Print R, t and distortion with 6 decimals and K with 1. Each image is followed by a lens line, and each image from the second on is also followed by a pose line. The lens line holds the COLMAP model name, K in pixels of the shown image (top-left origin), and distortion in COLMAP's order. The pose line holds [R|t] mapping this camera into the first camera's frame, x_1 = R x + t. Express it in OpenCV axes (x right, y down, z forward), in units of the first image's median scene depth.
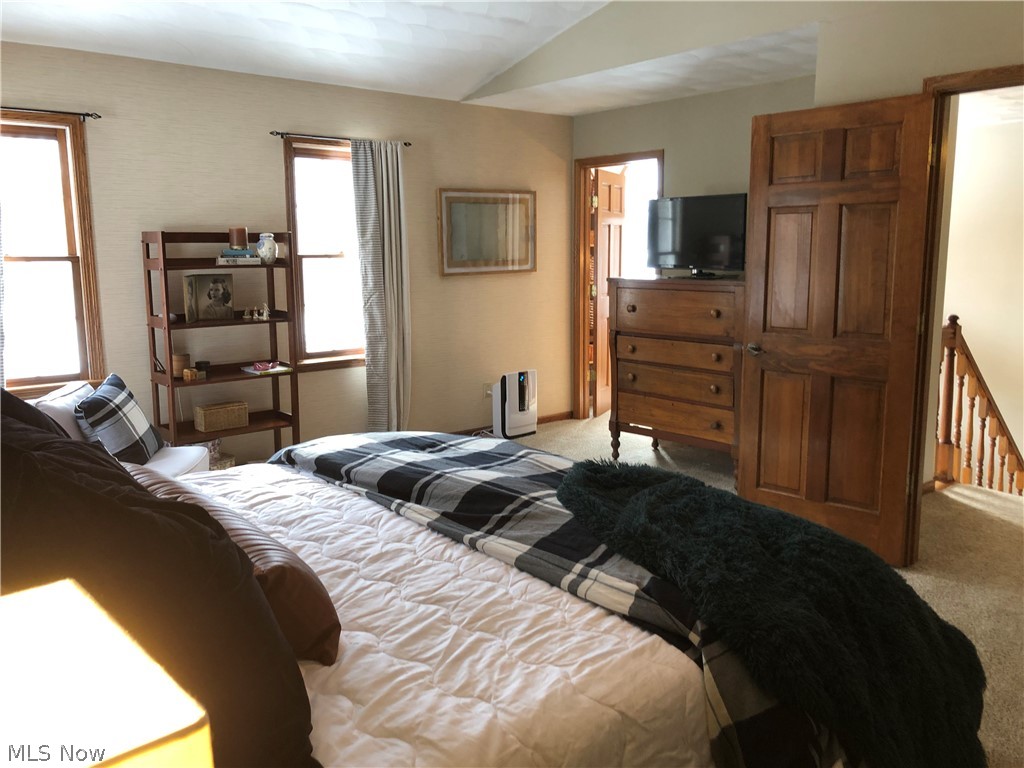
lens RADIAL K [[844.7, 0, 512.0], [0, 844.7, 384.0], [0, 0, 1]] dist [0.088877, -0.130212]
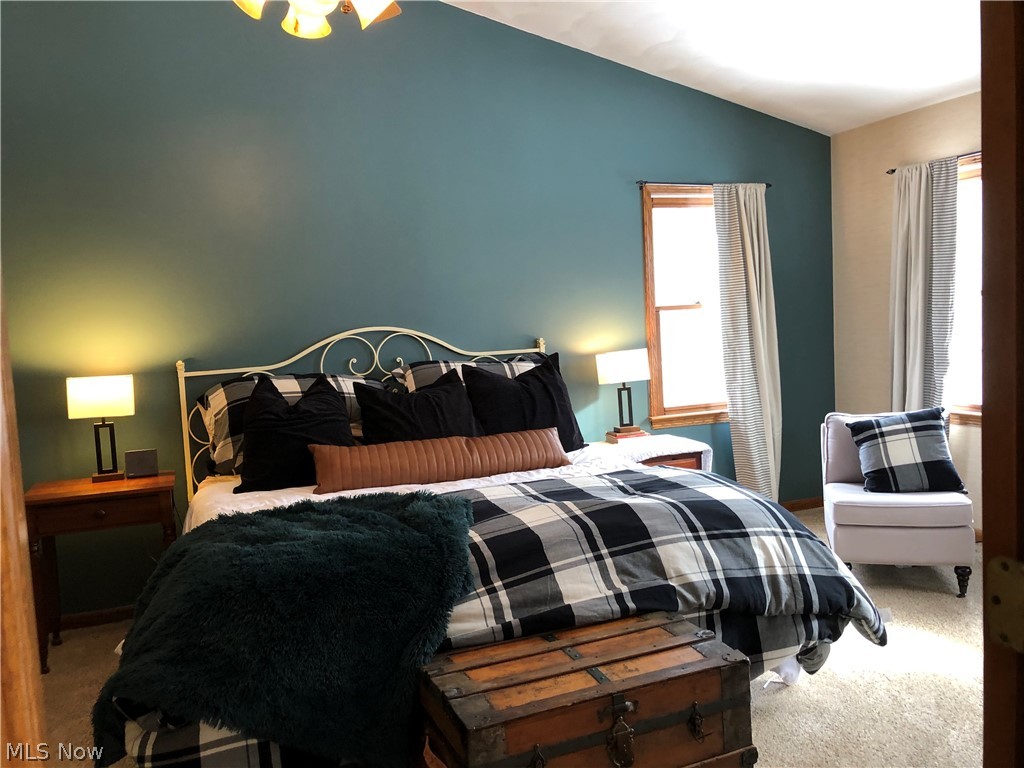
lens RADIAL K [[844.7, 0, 512.0], [0, 844.7, 384.0], [0, 0, 1]] dist [0.088877, -0.130212]
pose [[-0.327109, 0.097711, -0.939921, 0.521952], [-0.108185, 0.984228, 0.139967, -0.101699], [0.938773, 0.147470, -0.311379, 0.677458]]
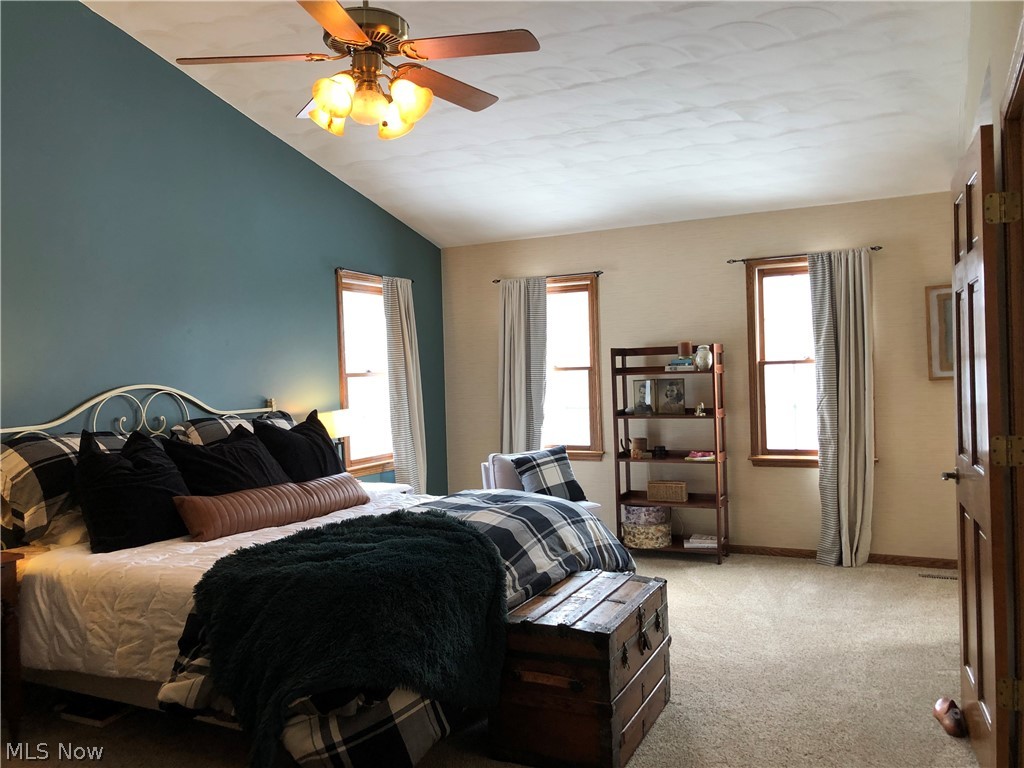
lens RADIAL K [[844.7, 0, 512.0], [0, 844.7, 384.0], [0, 0, 1]] dist [0.088877, -0.130212]
pose [[0.395740, 0.002506, -0.918359, 0.679539], [-0.122913, 0.991144, -0.050261, -0.025867], [0.910100, 0.132769, 0.392543, 0.268505]]
